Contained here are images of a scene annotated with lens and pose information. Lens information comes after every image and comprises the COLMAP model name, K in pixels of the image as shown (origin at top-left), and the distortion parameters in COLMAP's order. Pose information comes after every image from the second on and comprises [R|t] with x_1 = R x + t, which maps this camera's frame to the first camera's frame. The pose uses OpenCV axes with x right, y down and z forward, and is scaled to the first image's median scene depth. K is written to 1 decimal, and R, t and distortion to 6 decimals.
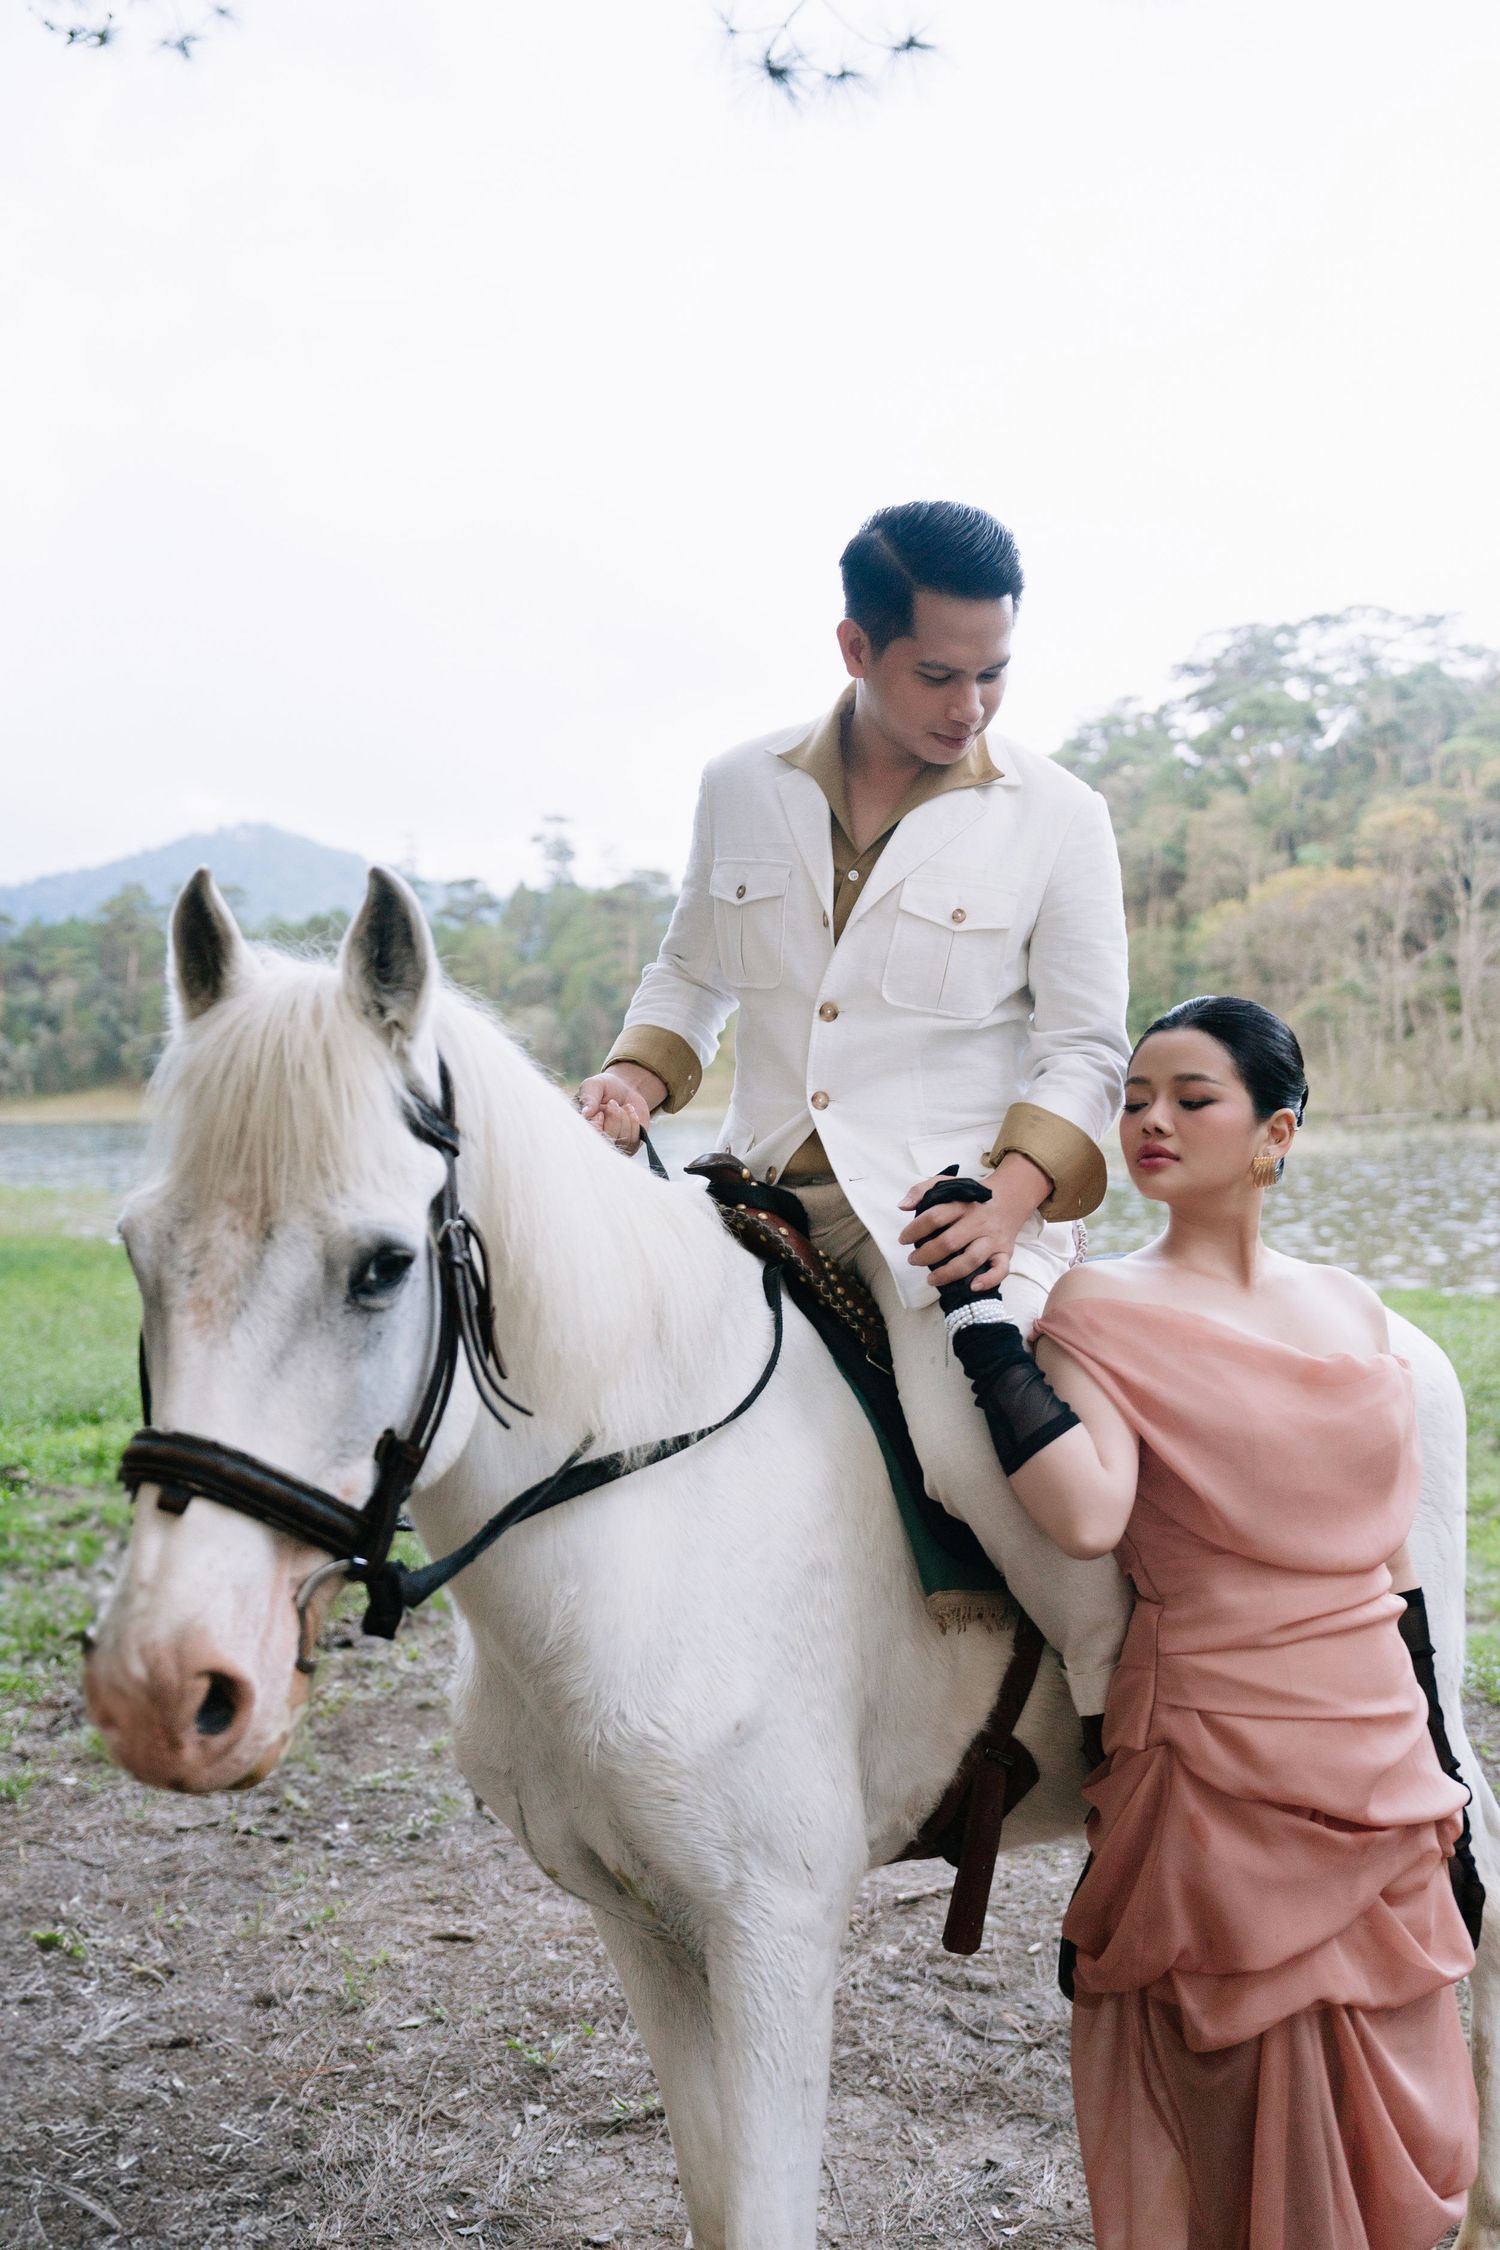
lens RADIAL K [[2258.5, 0, 827.6], [0, 2258.5, 1128.5], [0, 0, 1]] dist [0.000624, 0.000000]
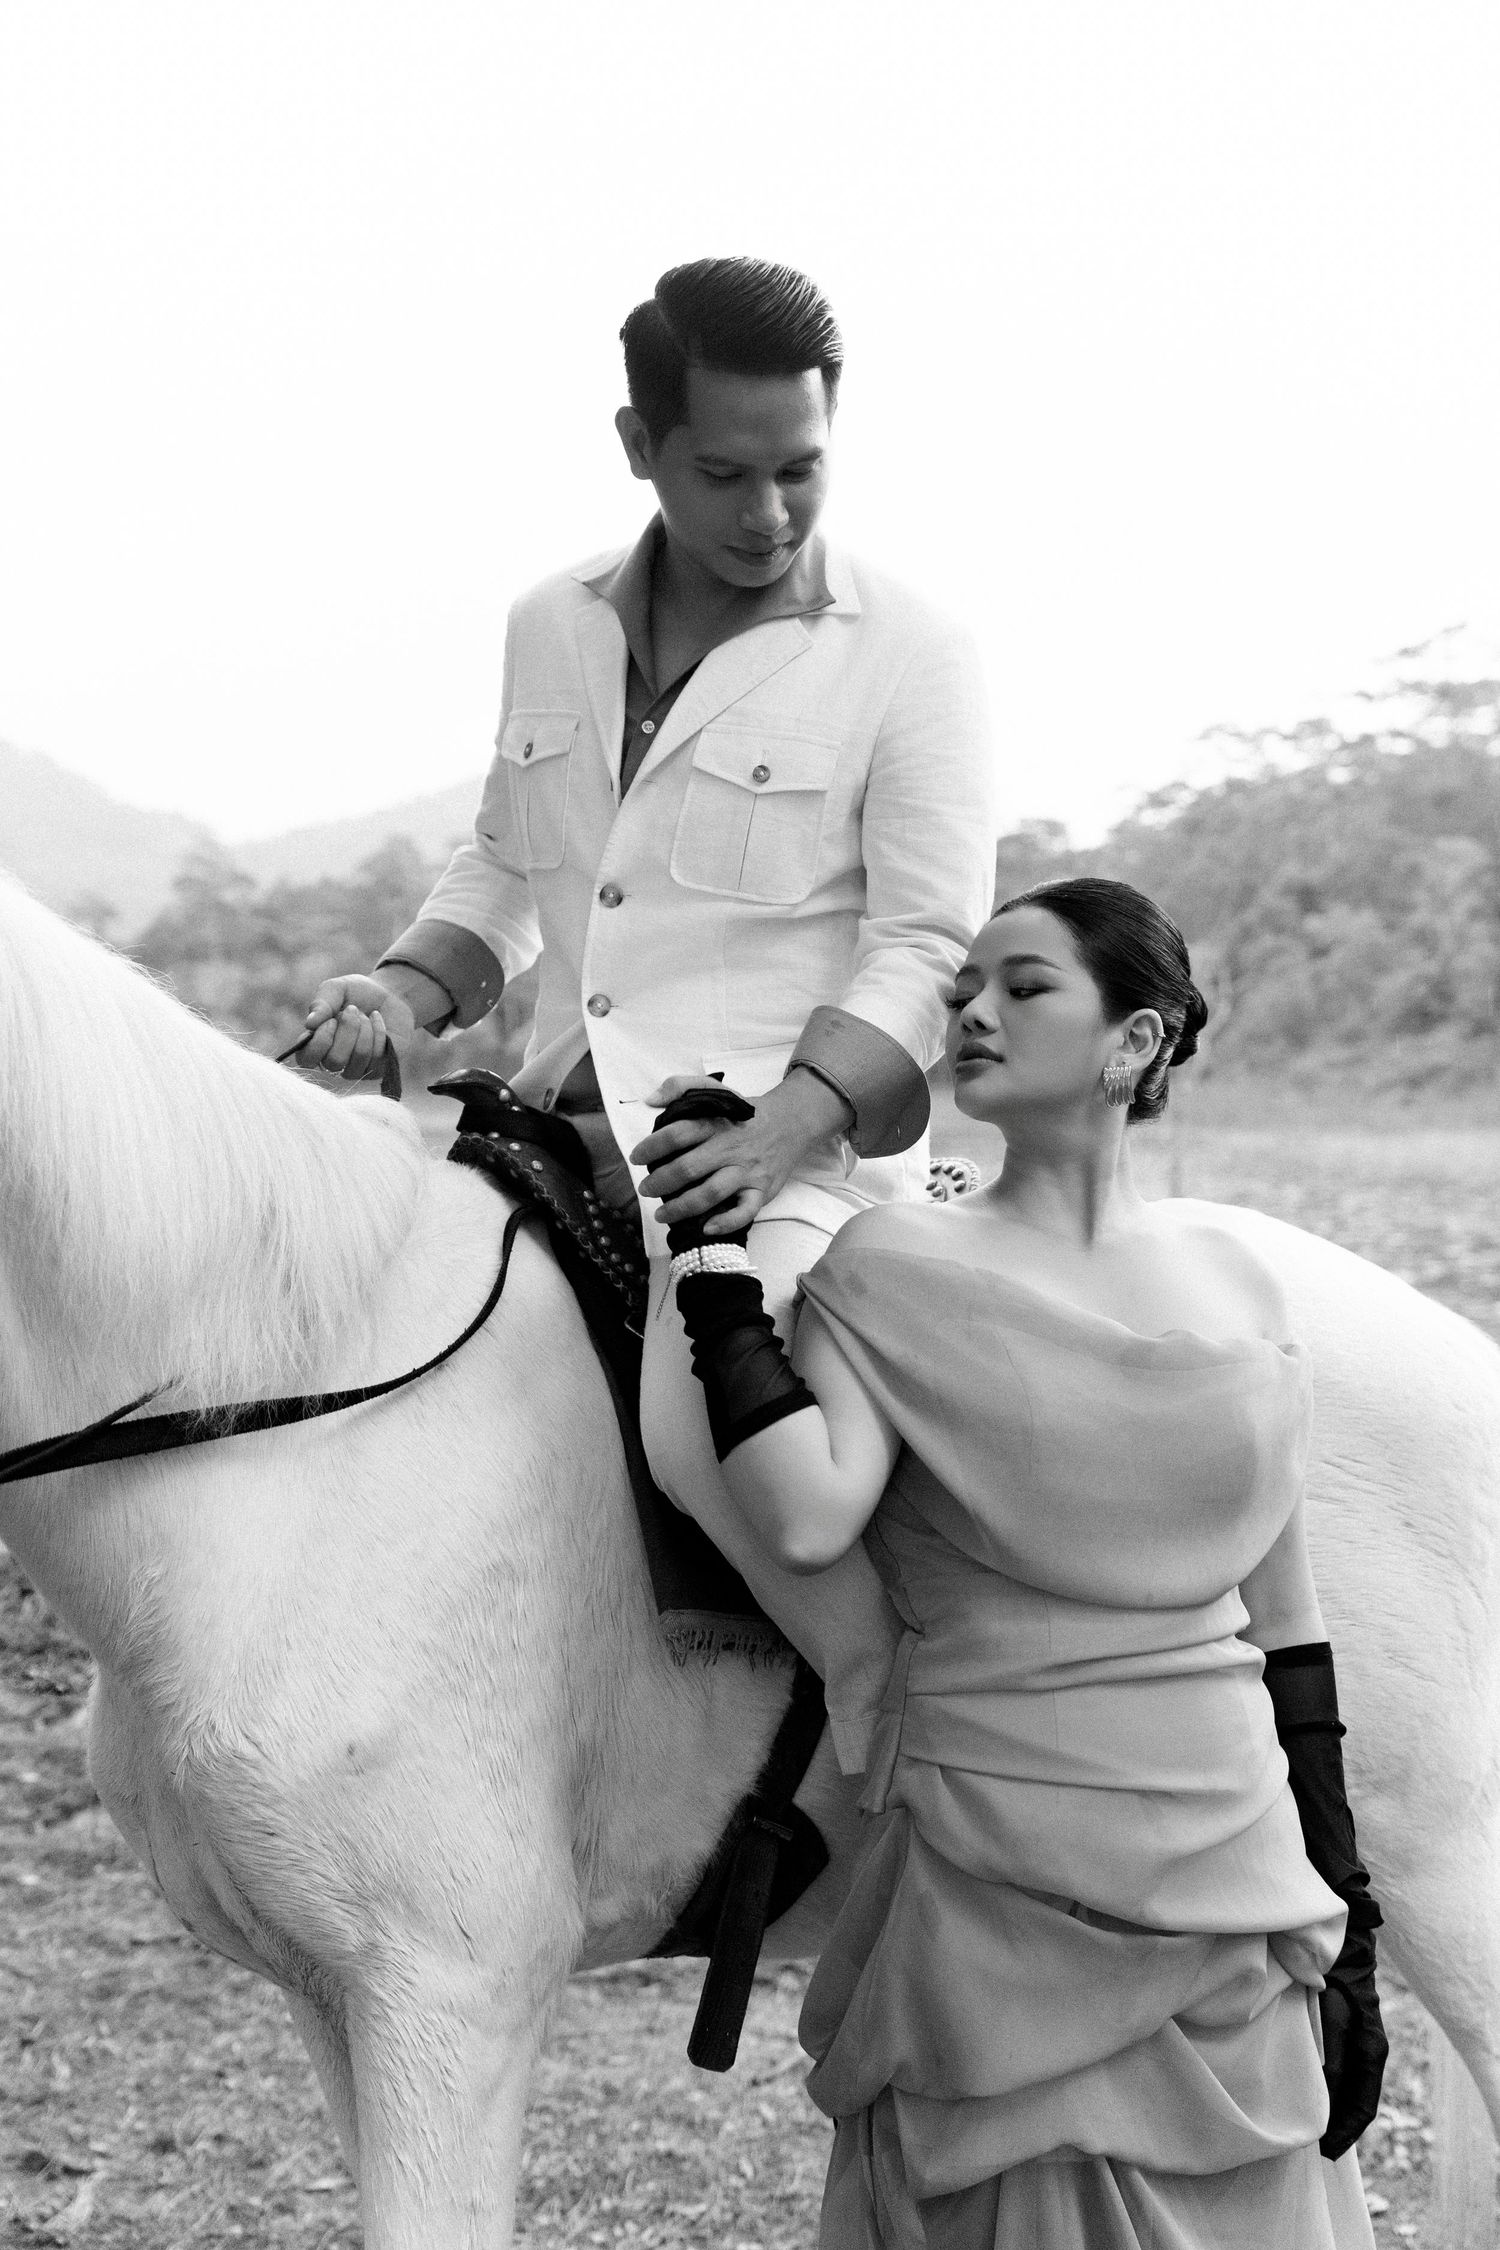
lens RADIAL K [[2915.0, 0, 750.2], [0, 2915.0, 1113.2], [0, 0, 1]] dist [0.005872, 0.000000]
pose [[0.984188, 0.015209, -0.176471, 0.247430], [-0.017499, 0.999782, -0.011432, 0.038819], [0.176259, 0.014339, 0.984239, -0.013082]]
